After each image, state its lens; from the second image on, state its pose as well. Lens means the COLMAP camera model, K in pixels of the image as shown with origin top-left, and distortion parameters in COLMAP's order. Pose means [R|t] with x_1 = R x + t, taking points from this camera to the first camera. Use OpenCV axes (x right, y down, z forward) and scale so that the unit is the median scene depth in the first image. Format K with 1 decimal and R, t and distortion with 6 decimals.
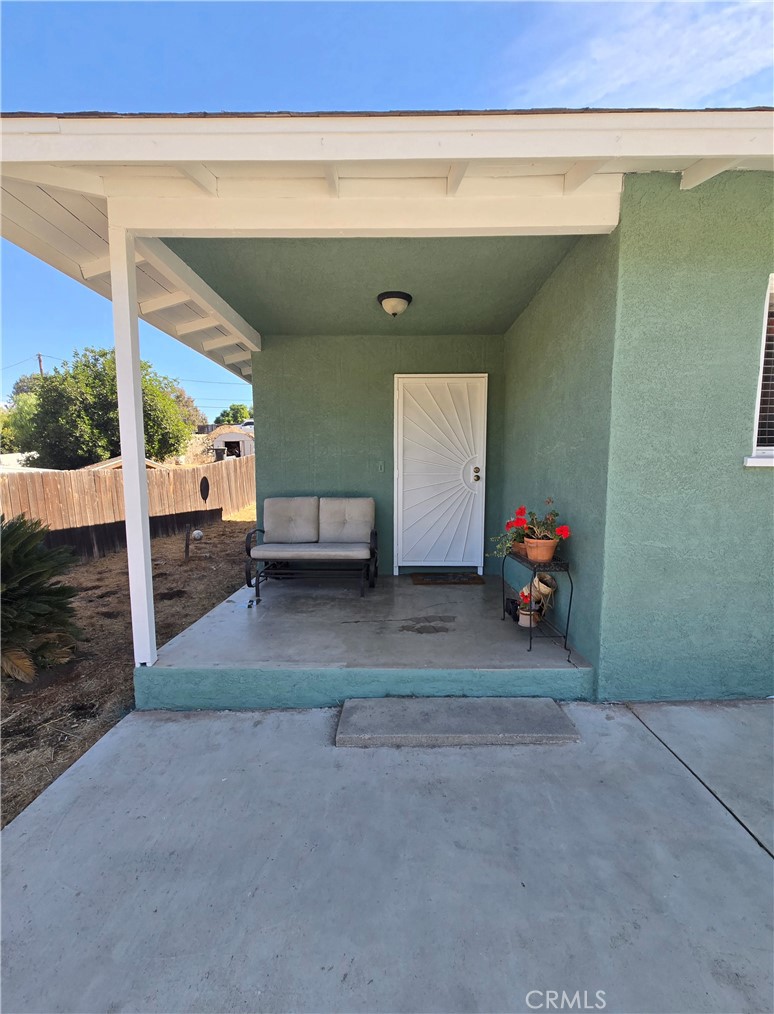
lens RADIAL K [[415.2, 0, 384.6], [0, 415.2, 520.3], [0, 0, 1]] dist [0.007817, -0.000819]
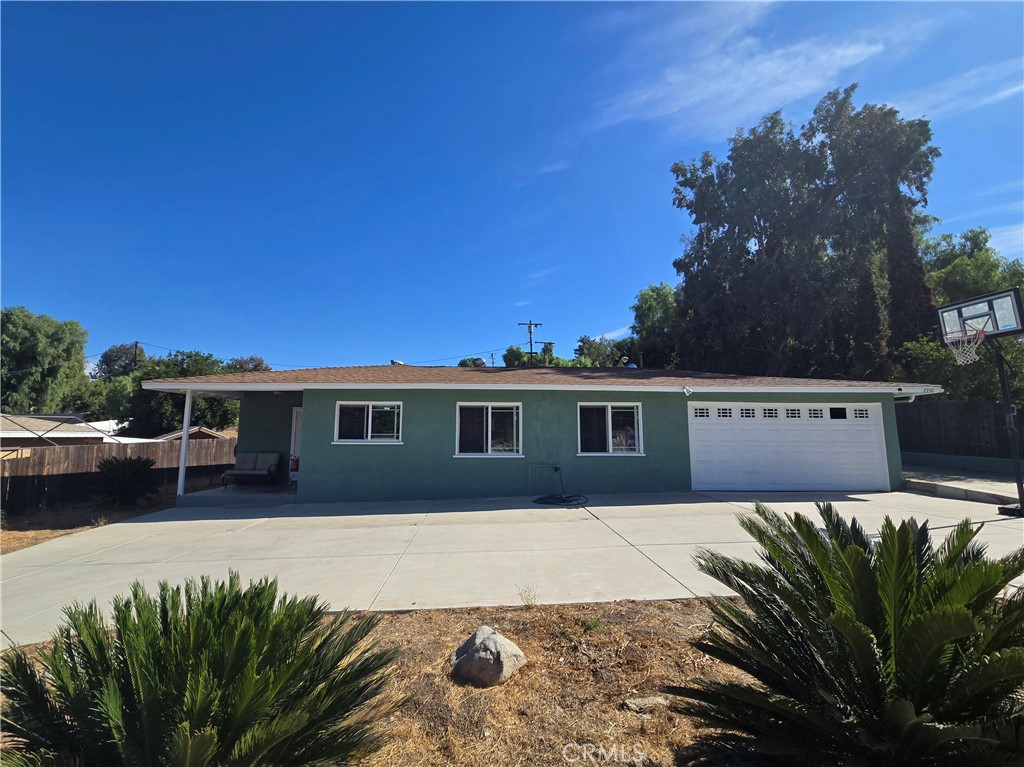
lens RADIAL K [[449.0, 0, 494.8], [0, 449.0, 381.8], [0, 0, 1]] dist [0.008958, -0.002783]
pose [[0.999603, 0.010690, 0.026054, 1.338426], [-0.004198, 0.971375, -0.237514, 0.188402], [-0.027847, 0.237311, 0.971035, -2.044565]]
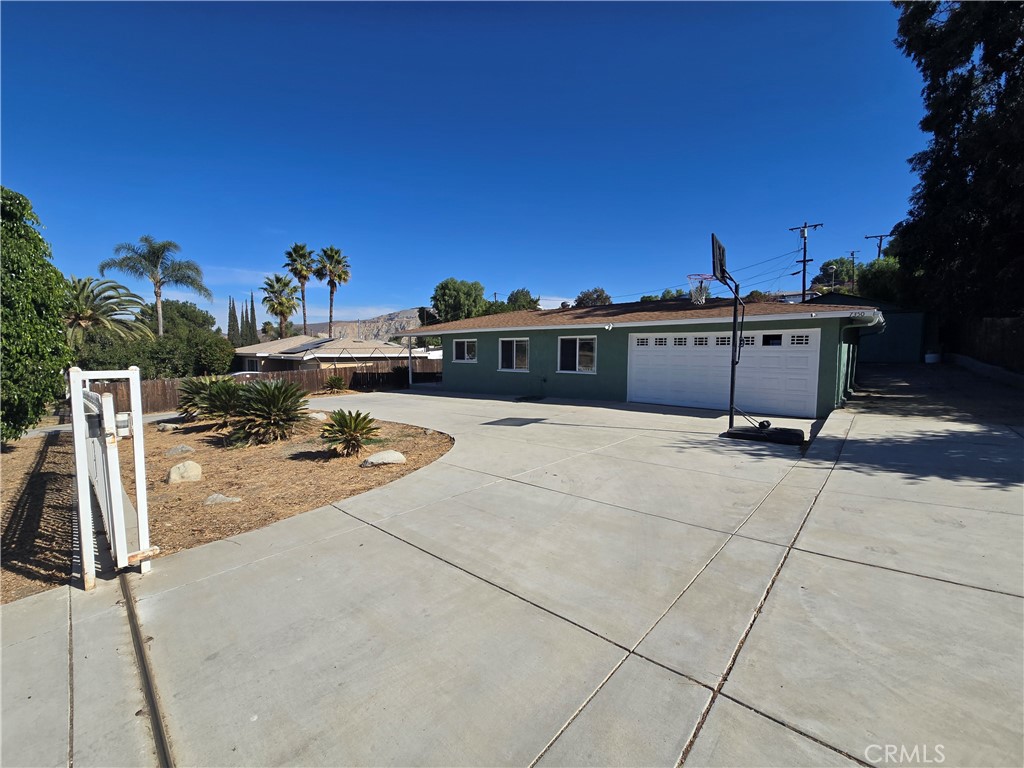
lens RADIAL K [[419.9, 0, 510.3], [0, 419.9, 383.0], [0, 0, 1]] dist [0.003281, -0.000420]
pose [[0.729655, 0.058003, -0.681351, 4.064587], [-0.086226, 0.996247, -0.007529, 0.137629], [0.678357, 0.064244, 0.731919, -2.363719]]
